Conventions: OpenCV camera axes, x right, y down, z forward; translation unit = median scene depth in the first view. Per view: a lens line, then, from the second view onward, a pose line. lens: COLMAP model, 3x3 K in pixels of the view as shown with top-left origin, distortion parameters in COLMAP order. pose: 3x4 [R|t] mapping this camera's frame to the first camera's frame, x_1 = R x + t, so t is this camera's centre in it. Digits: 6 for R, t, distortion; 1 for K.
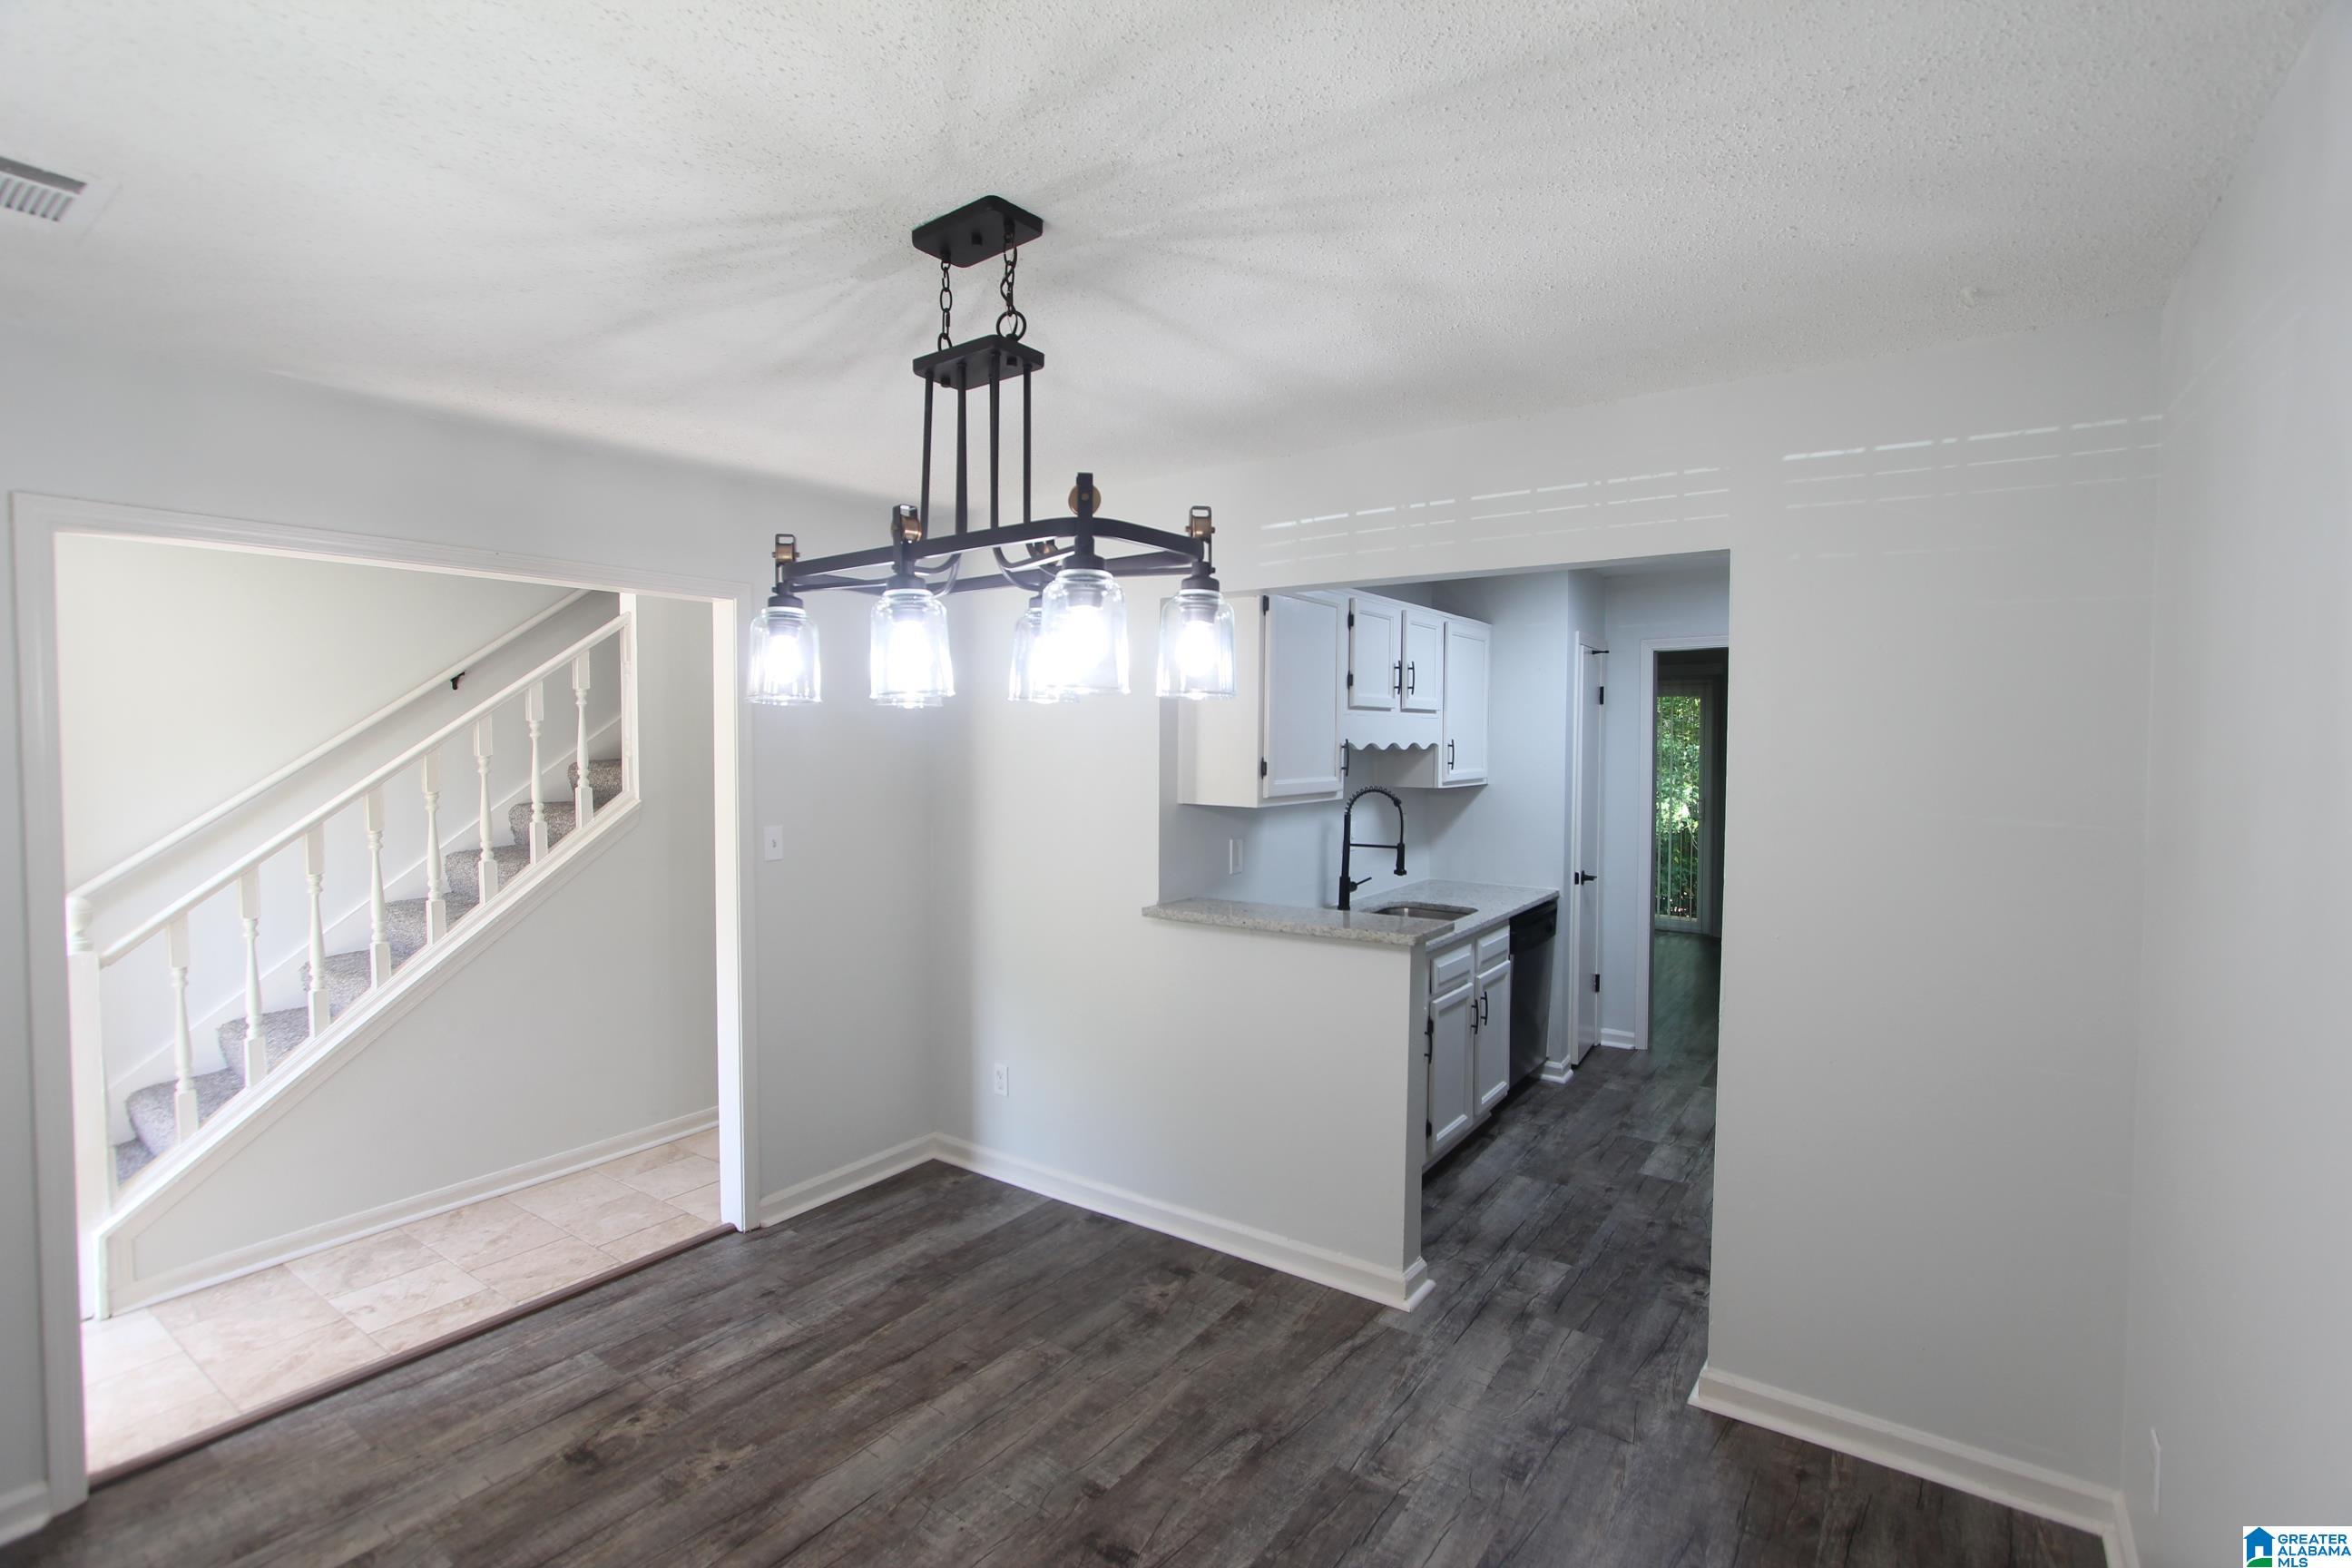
lens RADIAL K [[1078.1, 0, 1177.7], [0, 1078.1, 764.8], [0, 0, 1]] dist [-0.012732, 0.002999]
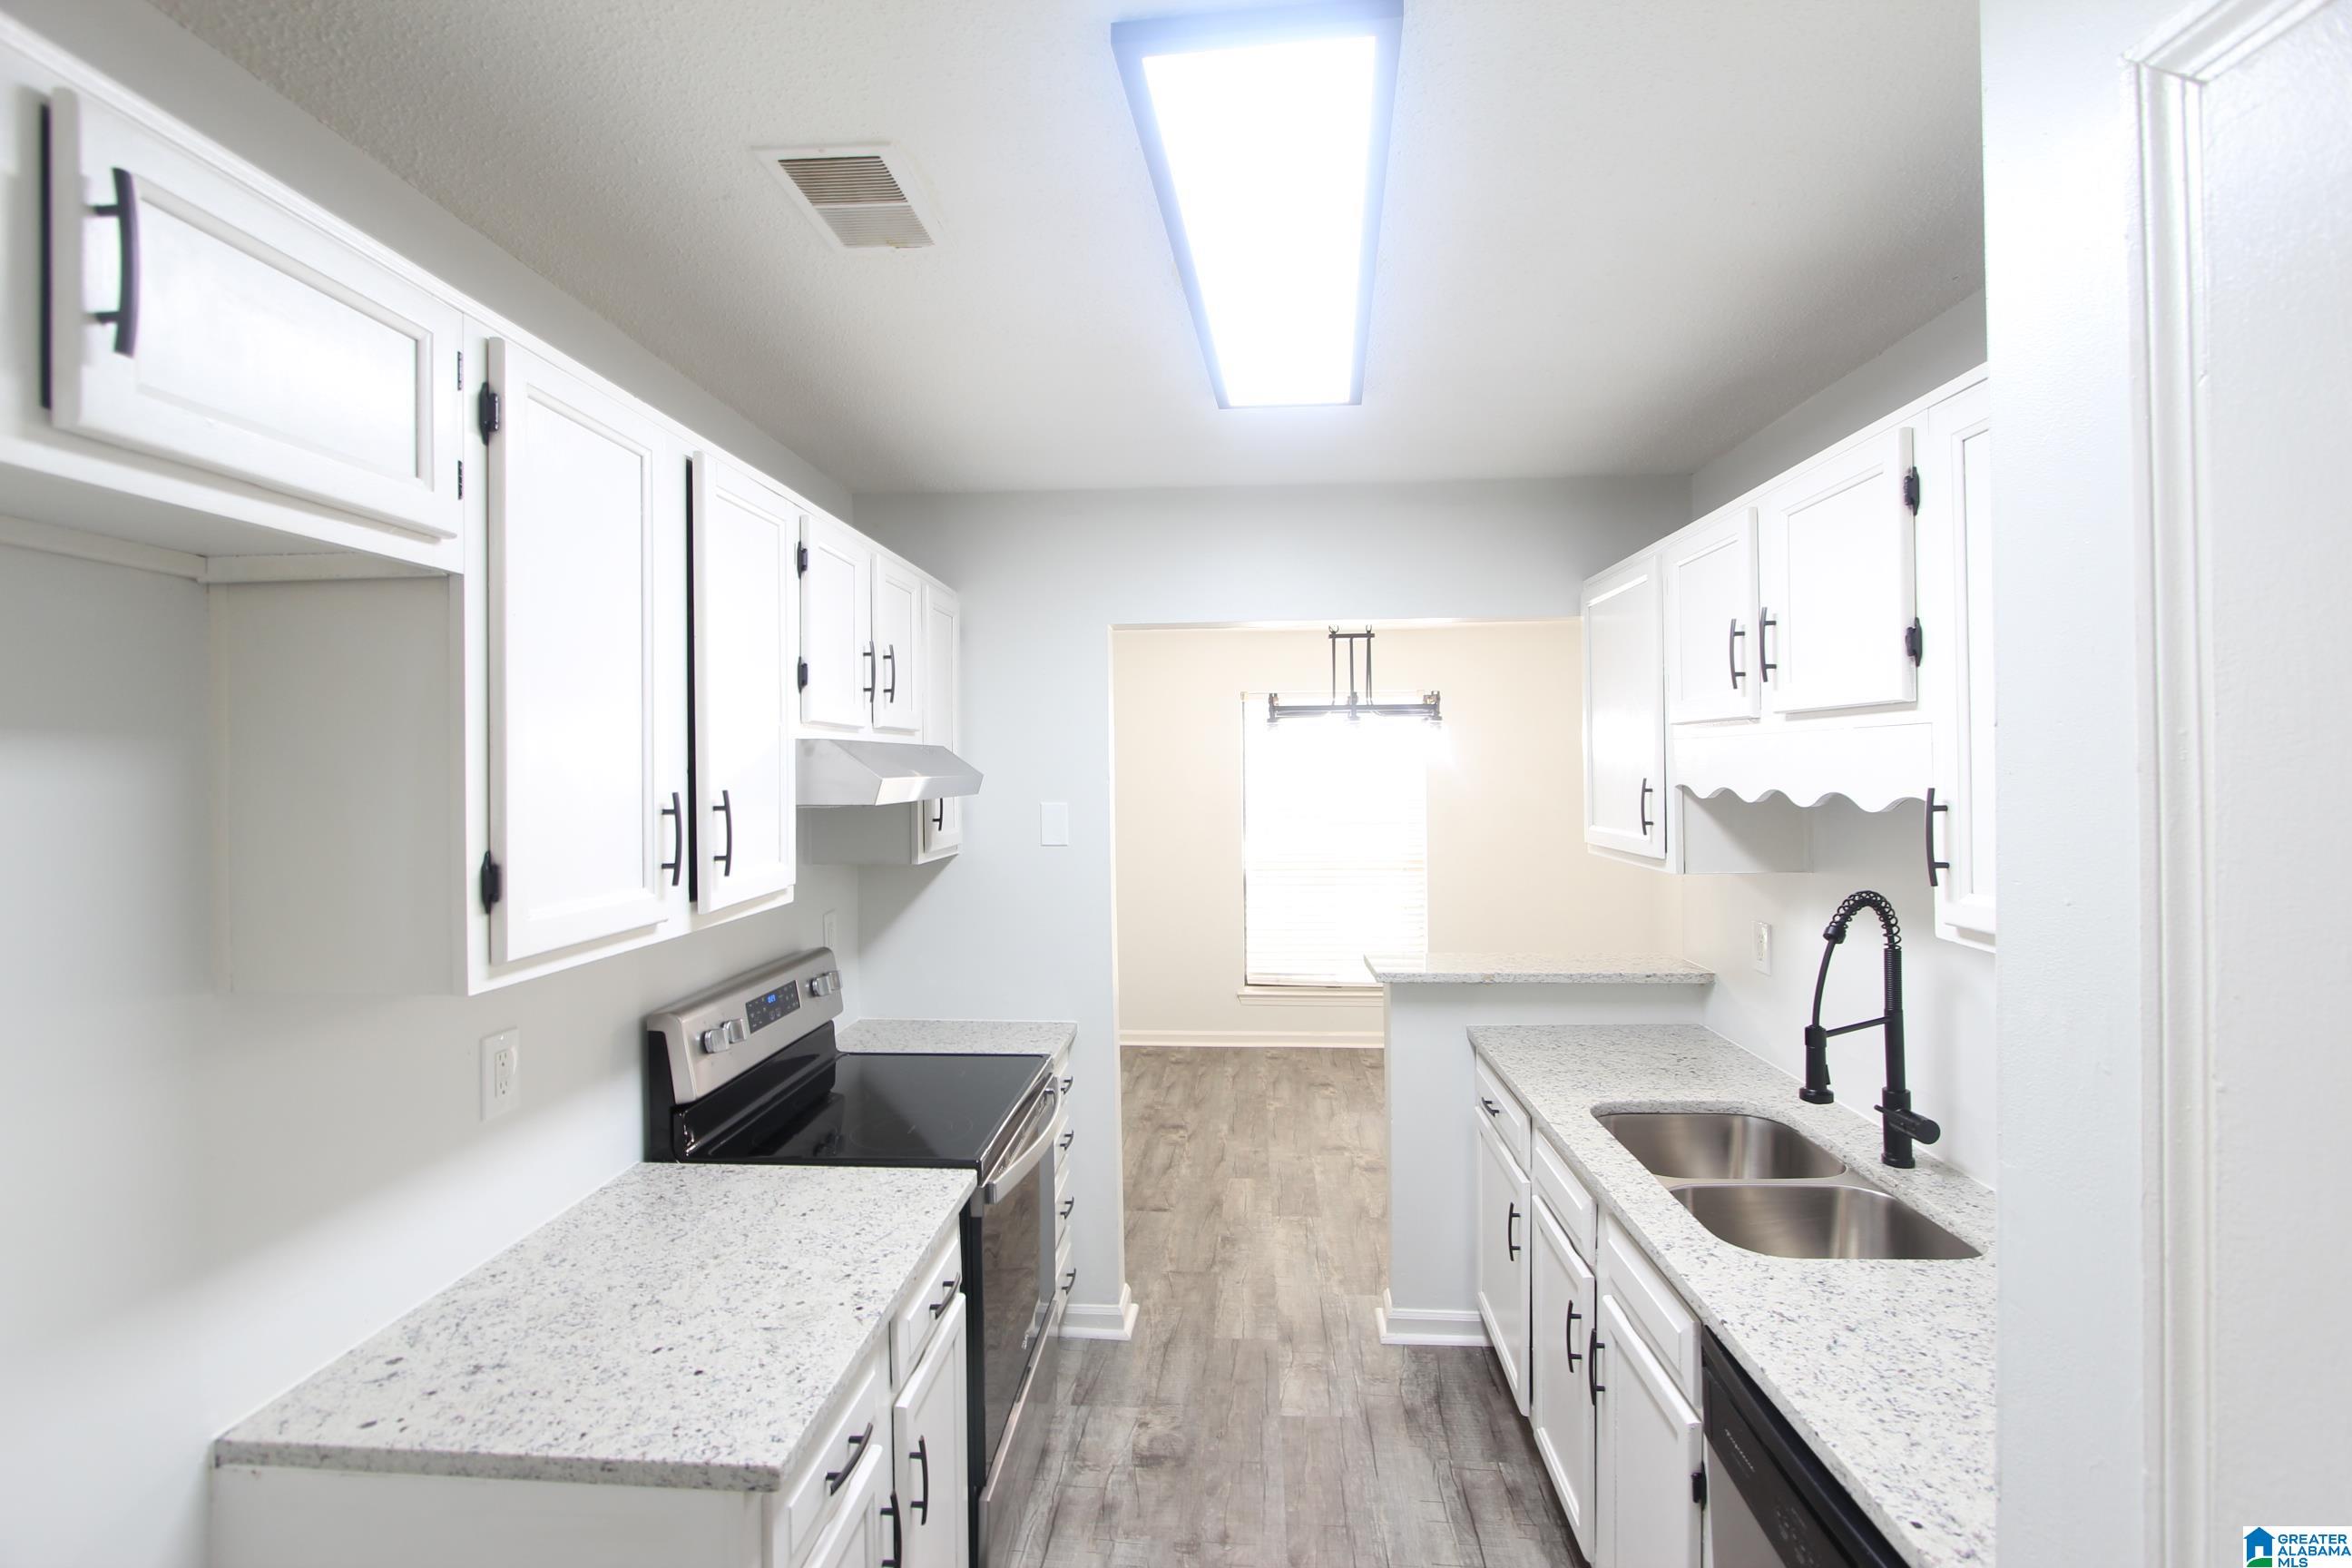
lens RADIAL K [[1078.1, 0, 1169.3], [0, 1078.1, 769.3], [0, 0, 1]] dist [-0.012732, 0.002999]
pose [[-0.857969, 0.007620, -0.513645, 1.075186], [-0.003116, 0.999794, 0.020037, -0.061466], [0.513692, 0.018792, -0.857769, 2.063483]]
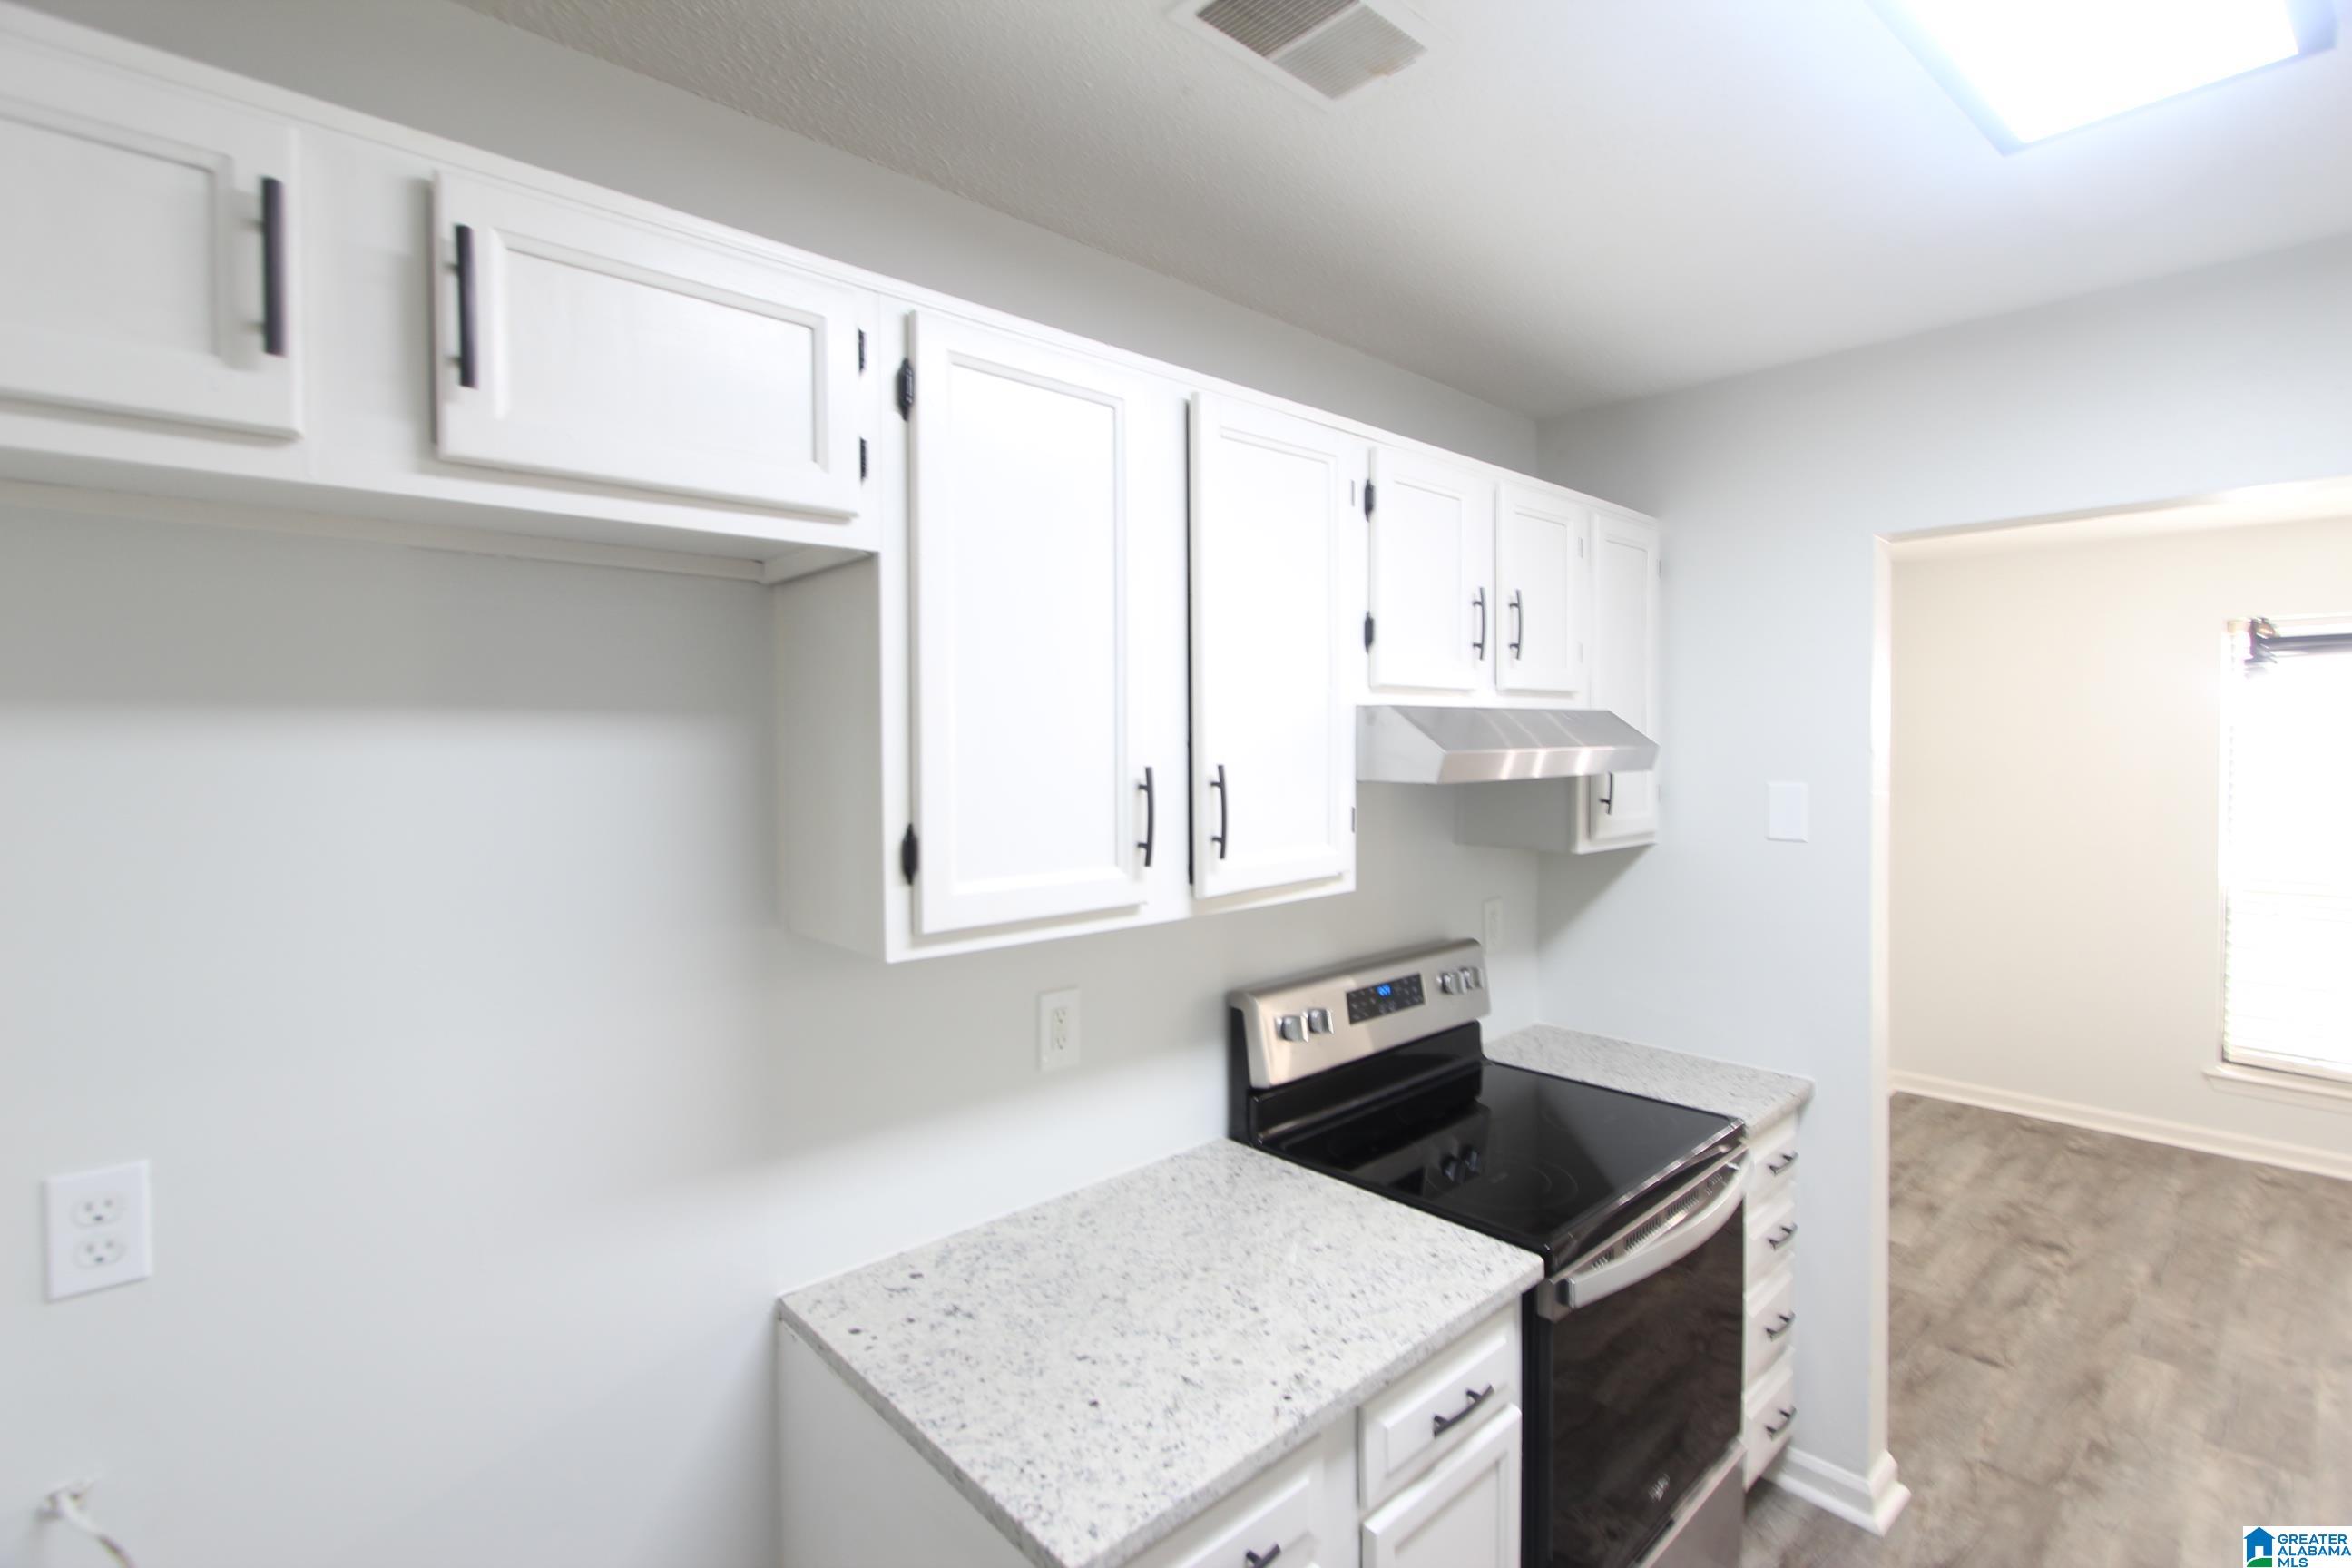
lens RADIAL K [[1078.1, 0, 1170.4], [0, 1078.1, 769.2], [0, 0, 1]] dist [-0.012732, 0.002999]
pose [[-0.976604, 0.000540, 0.215046, 0.876849], [0.011307, 0.998743, 0.048842, -0.061405], [-0.214749, 0.050131, -0.975382, 1.951735]]
